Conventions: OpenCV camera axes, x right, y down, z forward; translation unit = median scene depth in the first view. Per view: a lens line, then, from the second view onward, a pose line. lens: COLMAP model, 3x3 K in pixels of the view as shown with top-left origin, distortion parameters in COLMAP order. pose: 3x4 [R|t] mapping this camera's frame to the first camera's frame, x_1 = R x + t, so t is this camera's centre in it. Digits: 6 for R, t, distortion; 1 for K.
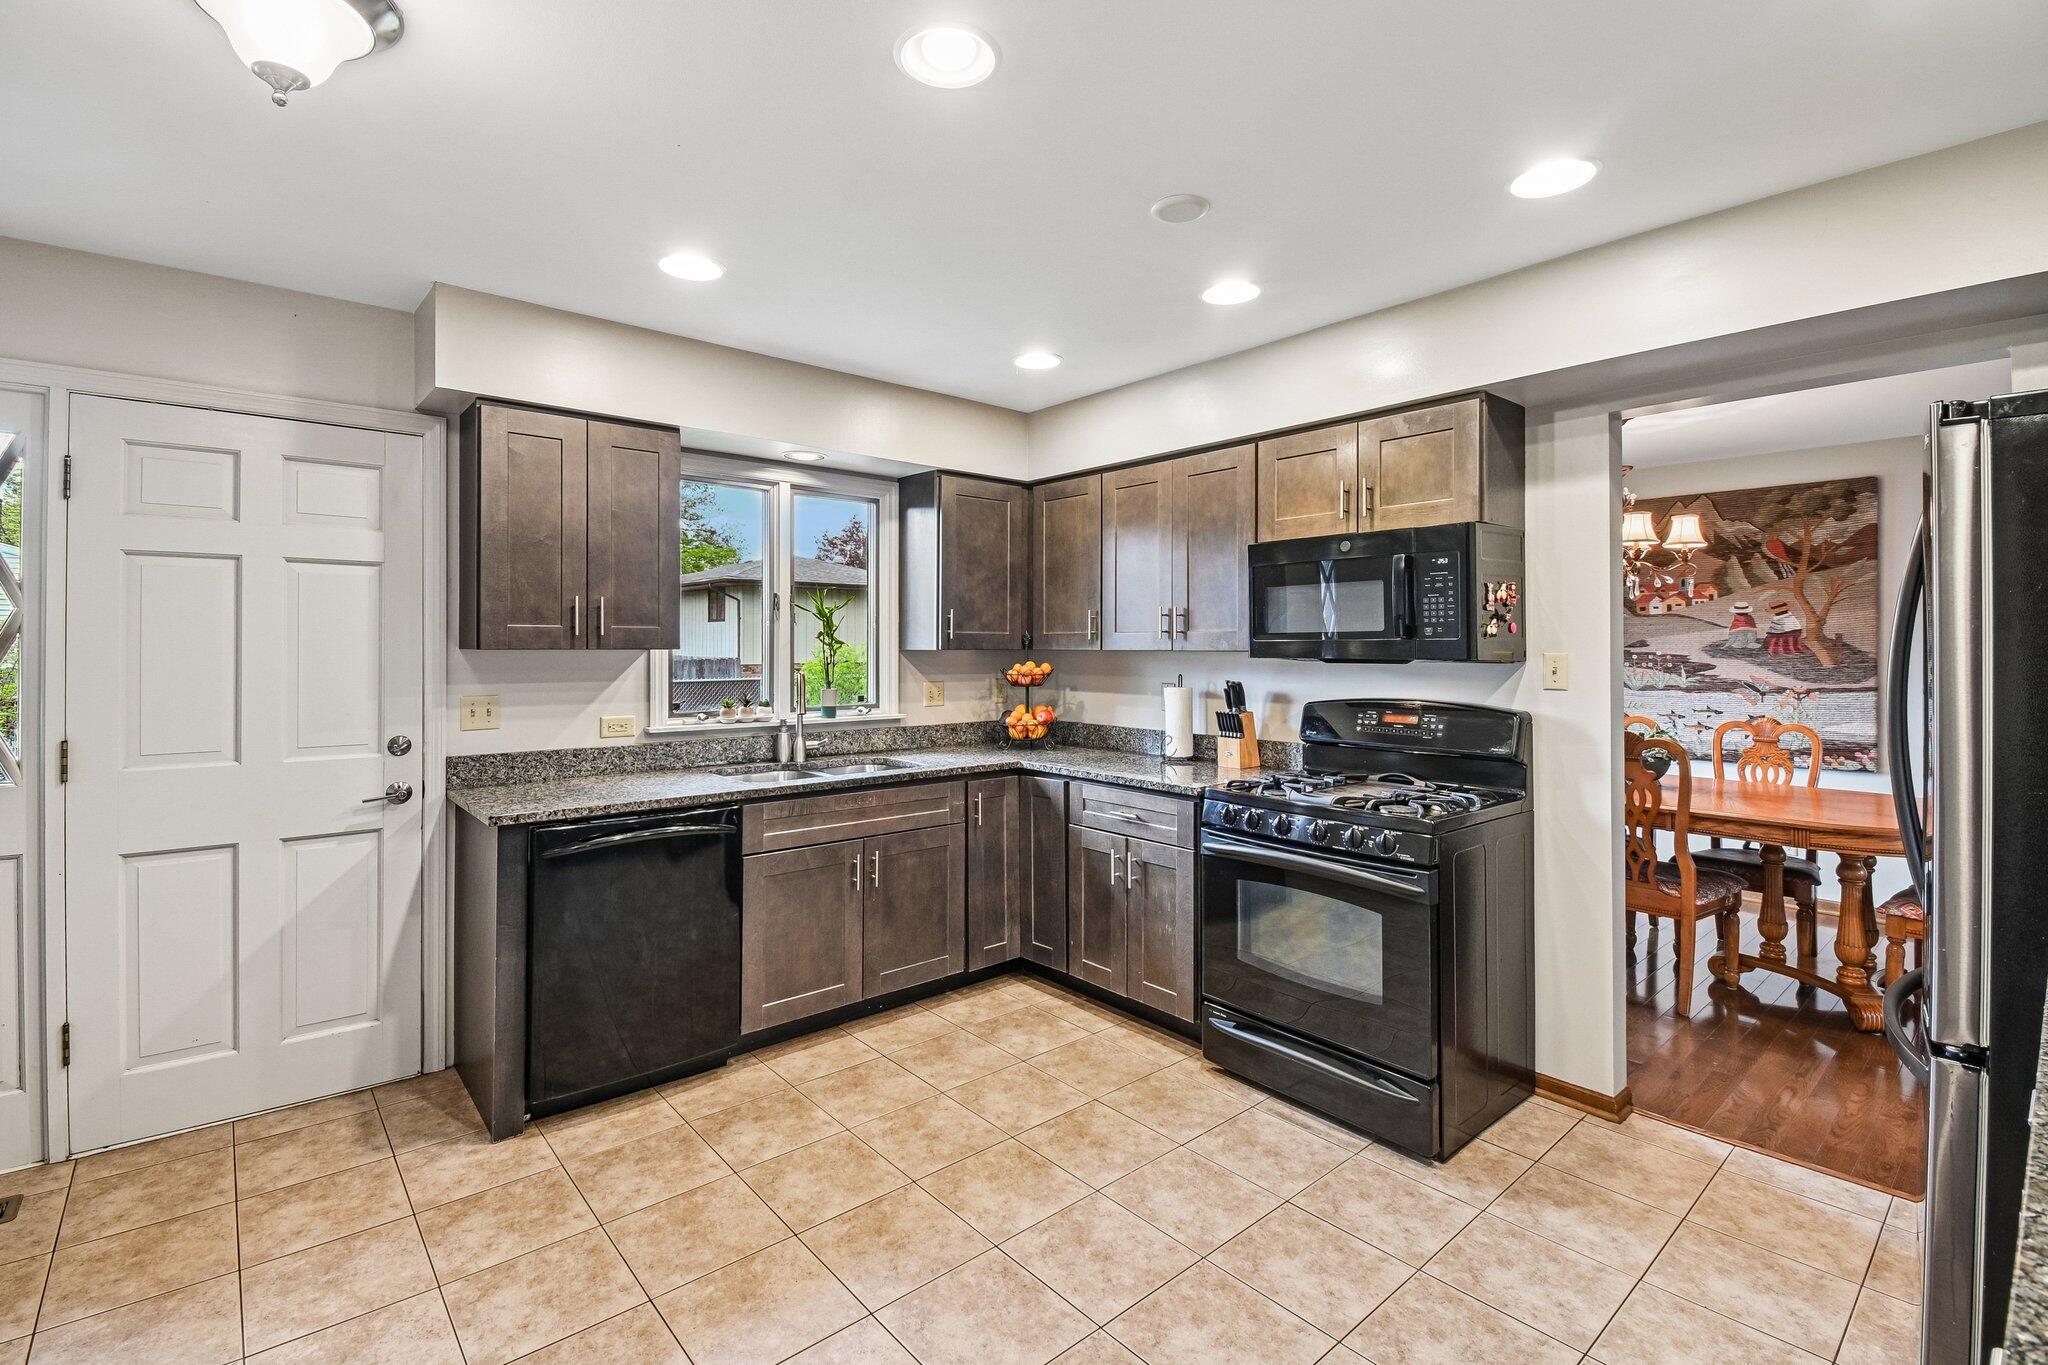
lens RADIAL K [[909.1, 0, 1016.4], [0, 909.1, 642.2], [0, 0, 1]] dist [0.008606, -0.012679]
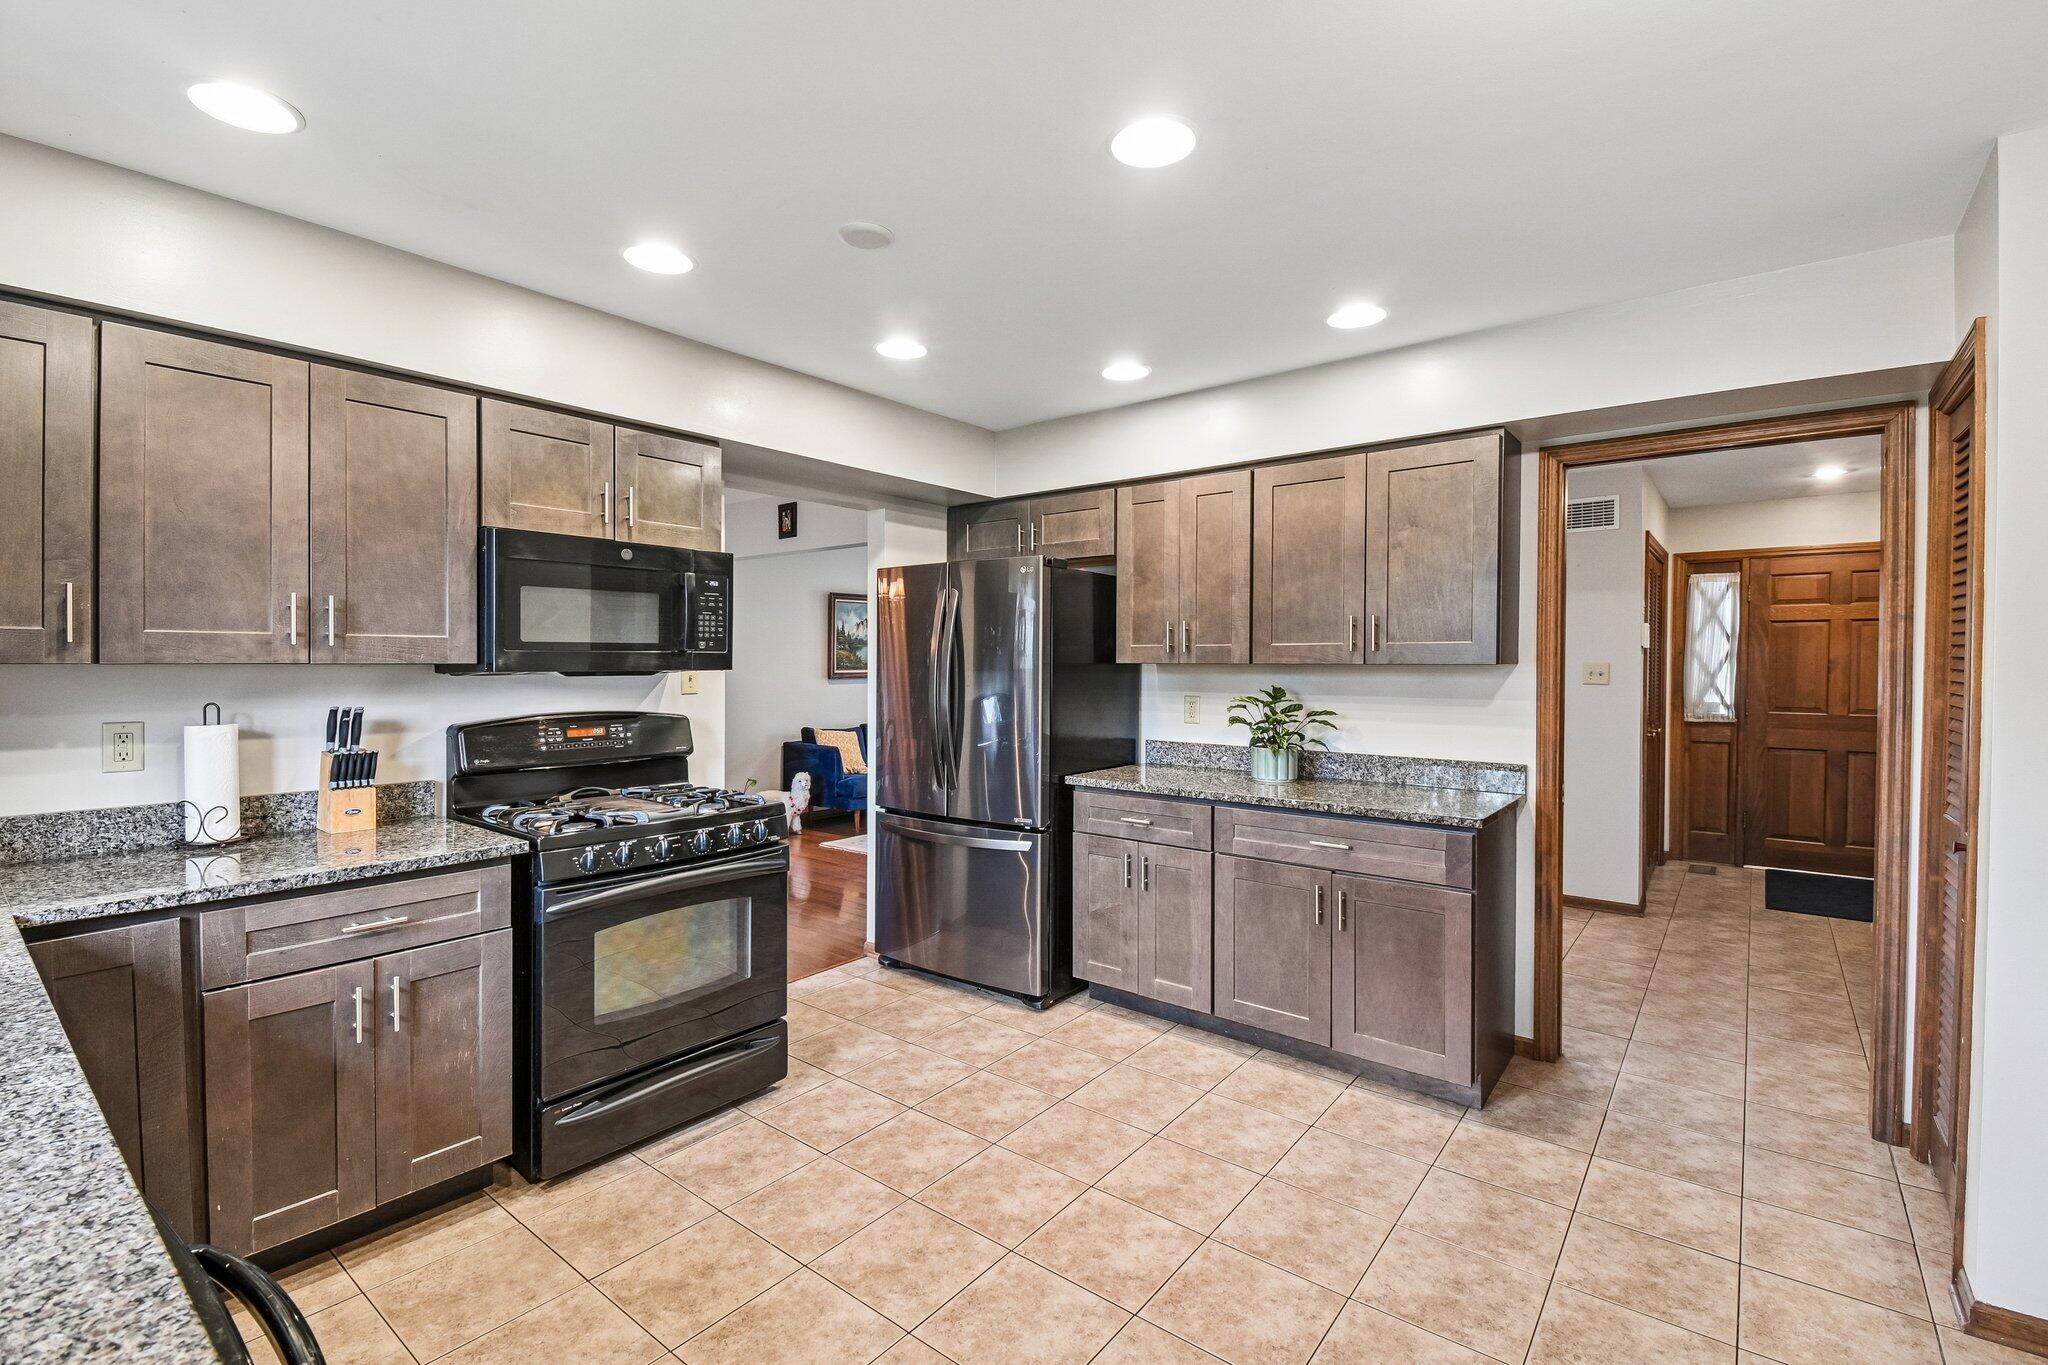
lens RADIAL K [[909.1, 0, 1012.5], [0, 909.1, 664.4], [0, 0, 1]] dist [0.008606, -0.012679]
pose [[-0.186500, -0.010422, 0.982400, -0.949310], [-0.011560, 0.999898, 0.008413, -0.002898], [-0.982387, -0.009787, -0.186602, 1.113858]]
